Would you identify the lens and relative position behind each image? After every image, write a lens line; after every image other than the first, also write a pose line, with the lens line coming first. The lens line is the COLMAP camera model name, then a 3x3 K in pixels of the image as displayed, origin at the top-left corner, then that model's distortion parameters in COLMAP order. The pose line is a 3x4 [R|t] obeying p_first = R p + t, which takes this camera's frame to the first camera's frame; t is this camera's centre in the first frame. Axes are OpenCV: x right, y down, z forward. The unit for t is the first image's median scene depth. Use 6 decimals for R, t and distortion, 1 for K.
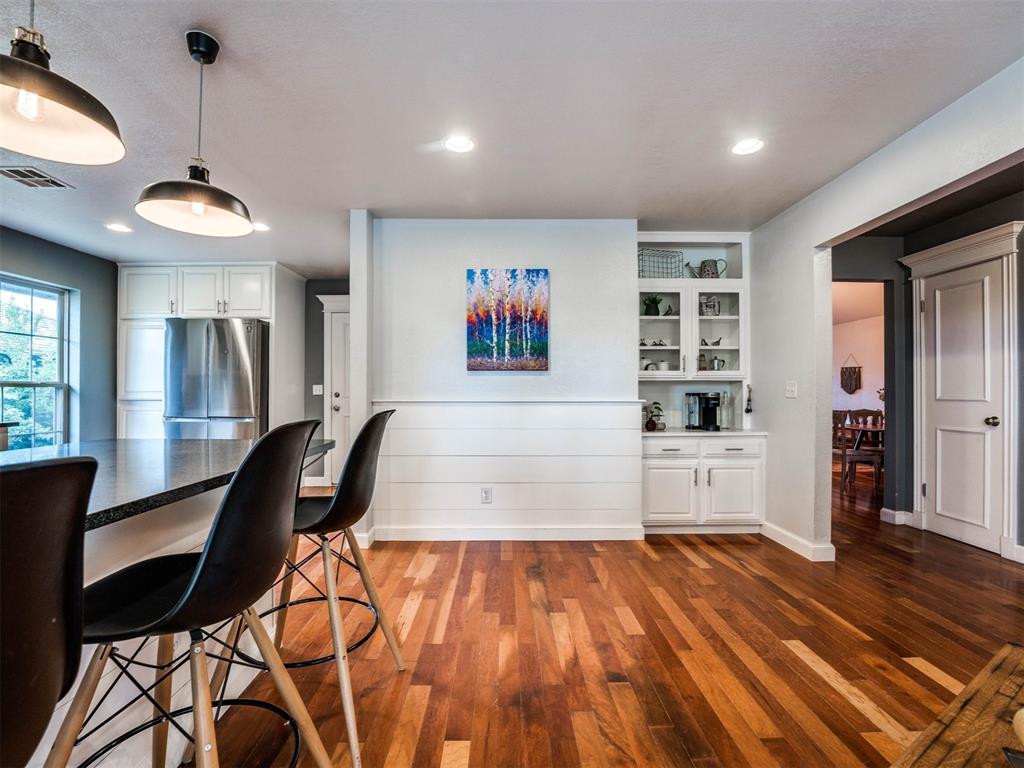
lens RADIAL K [[471.7, 0, 504.4], [0, 471.7, 387.1], [0, 0, 1]] dist [-0.026933, 0.001319]
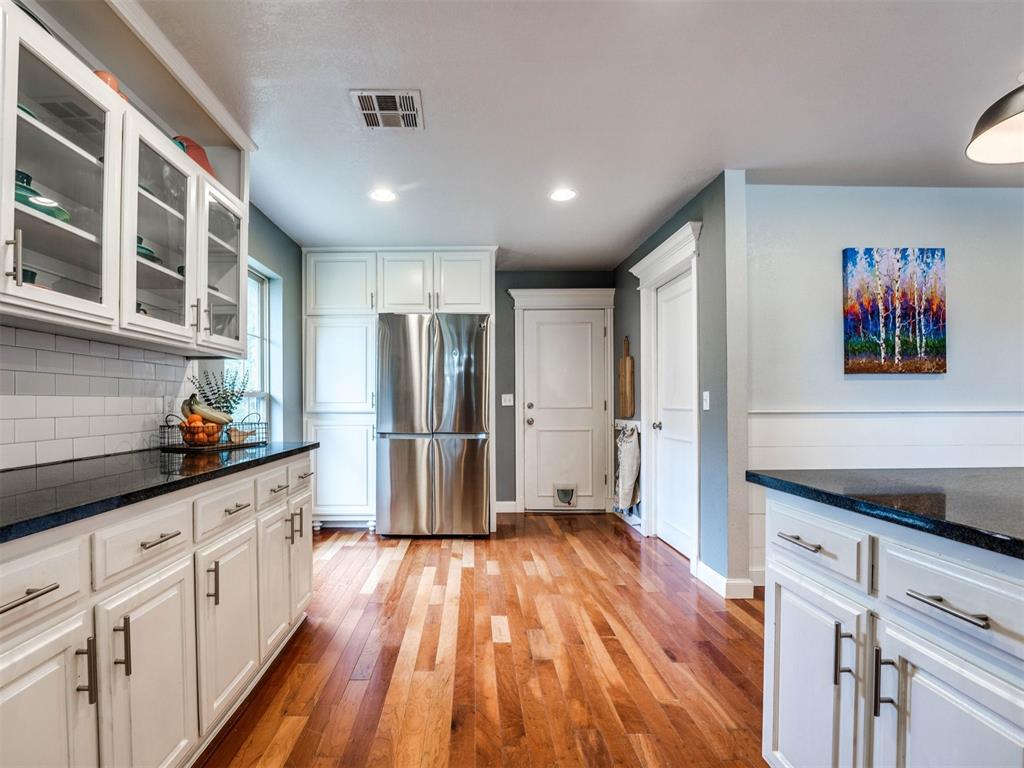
lens RADIAL K [[490.5, 0, 471.0], [0, 490.5, 407.5], [0, 0, 1]] dist [-0.023148, -0.001883]
pose [[0.999977, -0.005779, -0.003545, -0.724438], [0.005850, 0.999774, 0.020422, 0.001975], [0.003426, -0.020442, 0.999785, 0.168312]]
